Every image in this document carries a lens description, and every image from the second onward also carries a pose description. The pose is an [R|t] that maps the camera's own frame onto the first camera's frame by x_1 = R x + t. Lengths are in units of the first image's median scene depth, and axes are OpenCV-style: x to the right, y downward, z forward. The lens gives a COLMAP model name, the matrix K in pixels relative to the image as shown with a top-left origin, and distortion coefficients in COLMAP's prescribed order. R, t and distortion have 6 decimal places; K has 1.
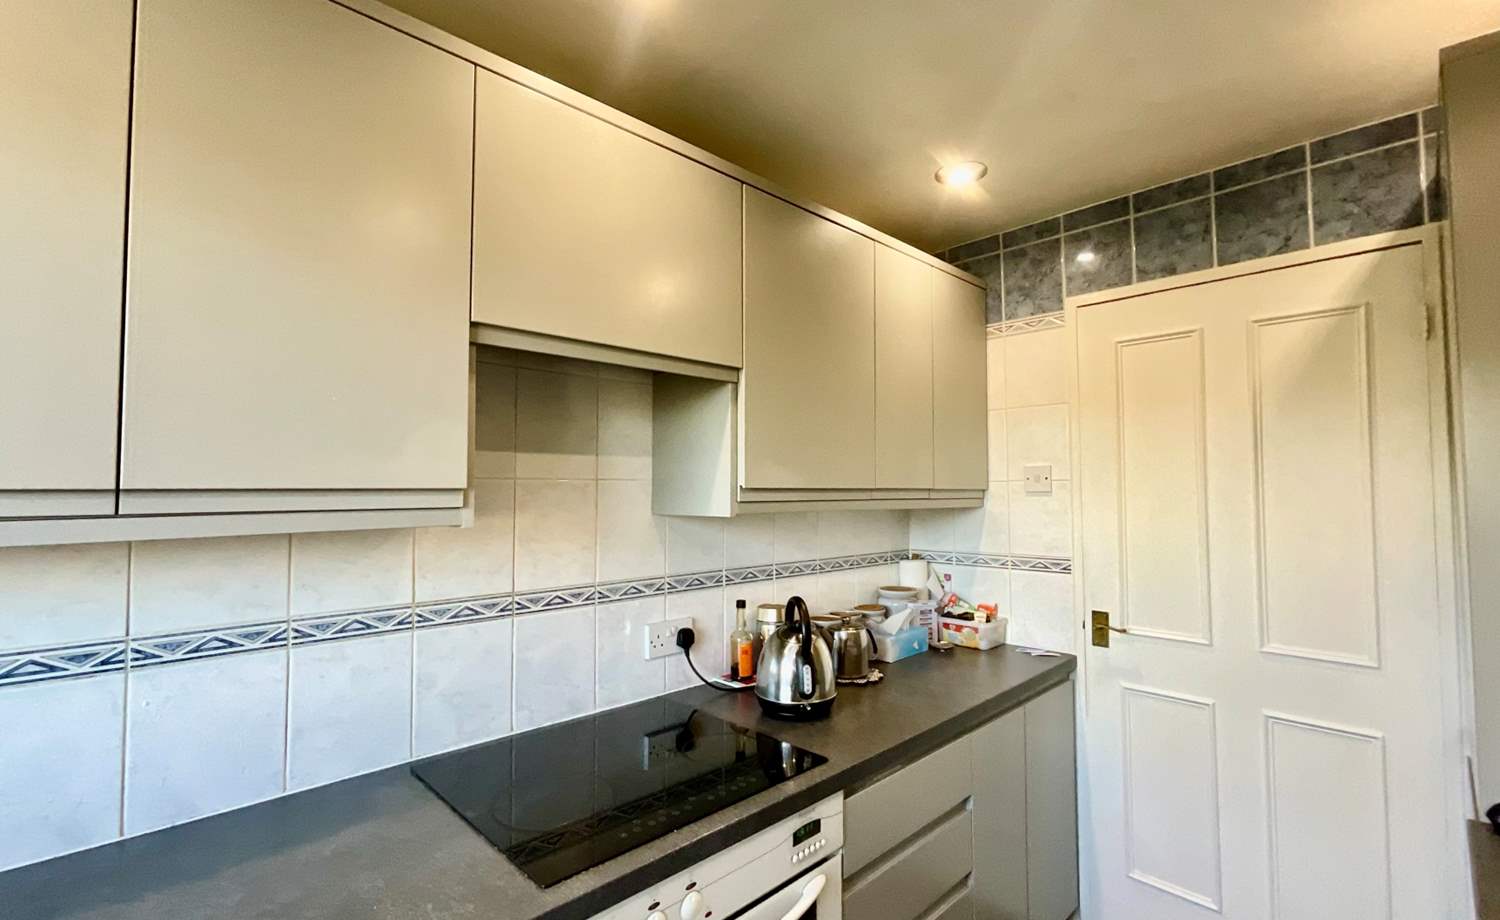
lens RADIAL K [[659.4, 0, 725.7], [0, 659.4, 458.5], [0, 0, 1]] dist [0.001479, 0.000652]
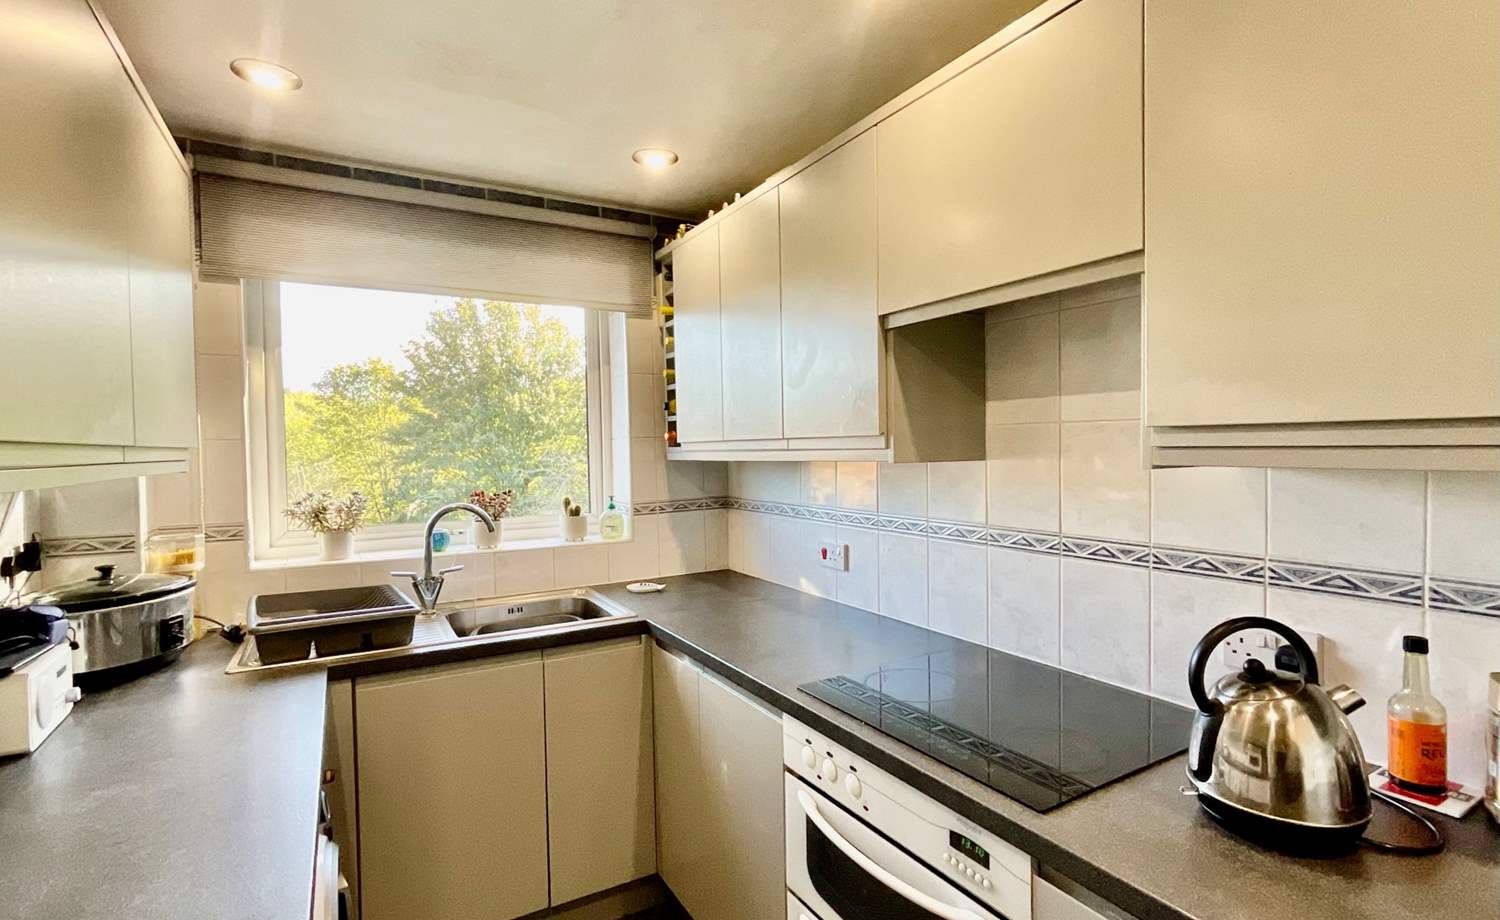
lens RADIAL K [[670.5, 0, 750.0], [0, 670.5, 460.0], [0, 0, 1]] dist [0.001454, 0.000041]
pose [[-0.198858, 0.033532, -0.979454, 0.722362], [0.072123, 0.997205, 0.019497, 0.031647], [0.977371, -0.066764, -0.200721, 0.683705]]
